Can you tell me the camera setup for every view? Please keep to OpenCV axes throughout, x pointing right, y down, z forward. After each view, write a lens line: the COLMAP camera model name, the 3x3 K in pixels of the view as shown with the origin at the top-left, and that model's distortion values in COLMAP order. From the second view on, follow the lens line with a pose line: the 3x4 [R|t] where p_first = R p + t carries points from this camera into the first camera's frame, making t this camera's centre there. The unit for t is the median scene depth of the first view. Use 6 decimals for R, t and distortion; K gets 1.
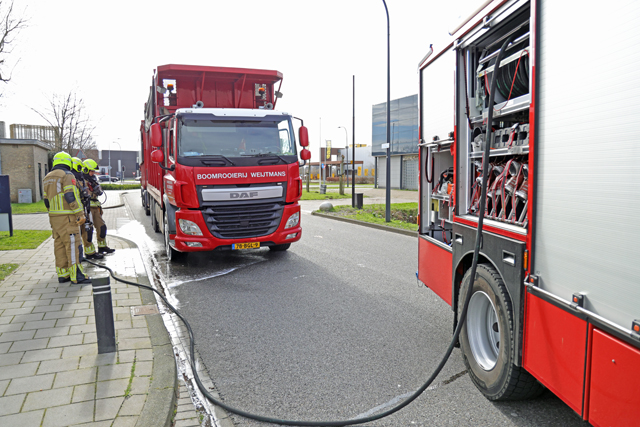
lens RADIAL K [[475.0, 0, 316.9], [0, 475.0, 207.4], [0, 0, 1]] dist [-0.004693, 0.000053]
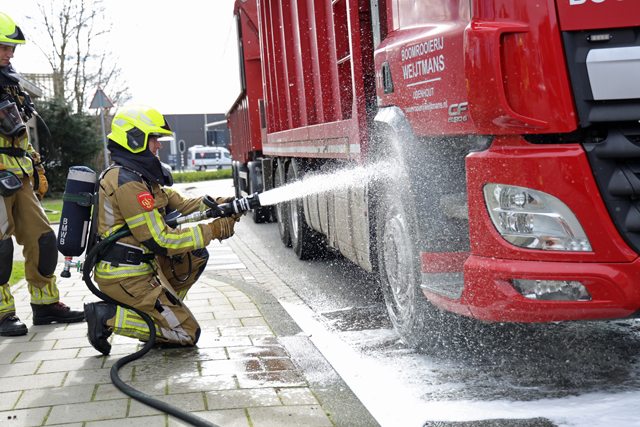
lens RADIAL K [[902.4, 0, 320.0], [0, 902.4, 213.5], [0, 0, 1]] dist [0.165064, 0.020458]
pose [[0.973332, -0.032874, -0.227033, -0.258930], [0.030470, 0.999436, -0.014084, 0.041447], [0.227368, 0.006791, 0.973785, 0.516982]]
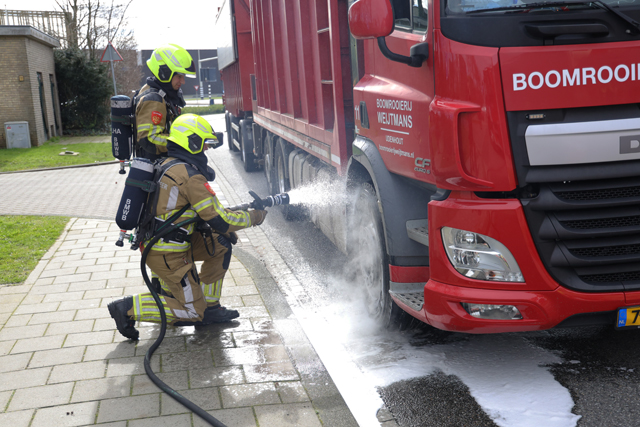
lens RADIAL K [[764.4, 0, 320.0], [0, 764.4, 213.5], [0, 0, 1]] dist [0.094061, 0.038246]
pose [[0.980257, -0.000691, -0.197727, -0.261543], [0.020117, 0.995154, 0.096253, -0.031414], [0.196703, -0.098330, 0.975520, 0.494497]]
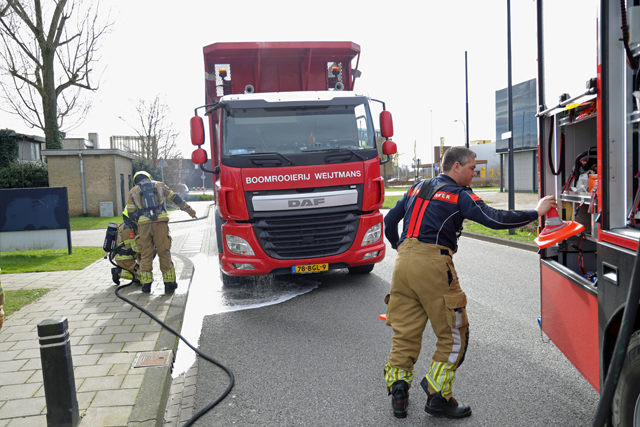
lens RADIAL K [[529.8, 0, 320.0], [0, 529.8, 213.5], [0, 0, 1]] dist [-0.012761, 0.070822]
pose [[0.976756, -0.016808, -0.213696, 0.051177], [0.015320, 0.999846, -0.008617, -0.000637], [0.213808, 0.005143, 0.976862, 0.162801]]
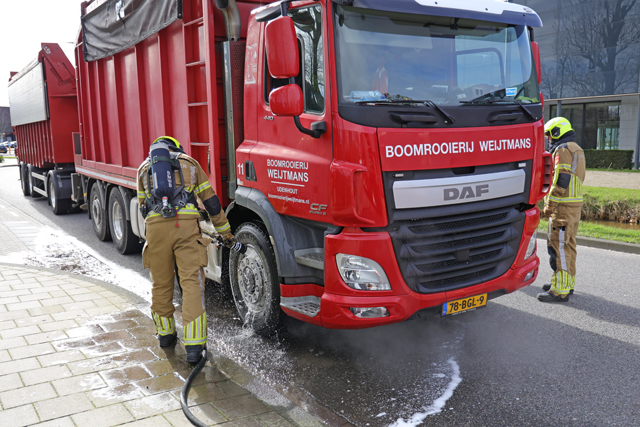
lens RADIAL K [[605.3, 0, 320.0], [0, 605.3, 213.5], [0, 0, 1]] dist [0.008446, 0.003711]
pose [[0.979542, -0.024902, 0.199692, -0.396168], [0.014830, 0.998549, 0.051777, -0.037059], [-0.200692, -0.047756, 0.978490, 0.470177]]
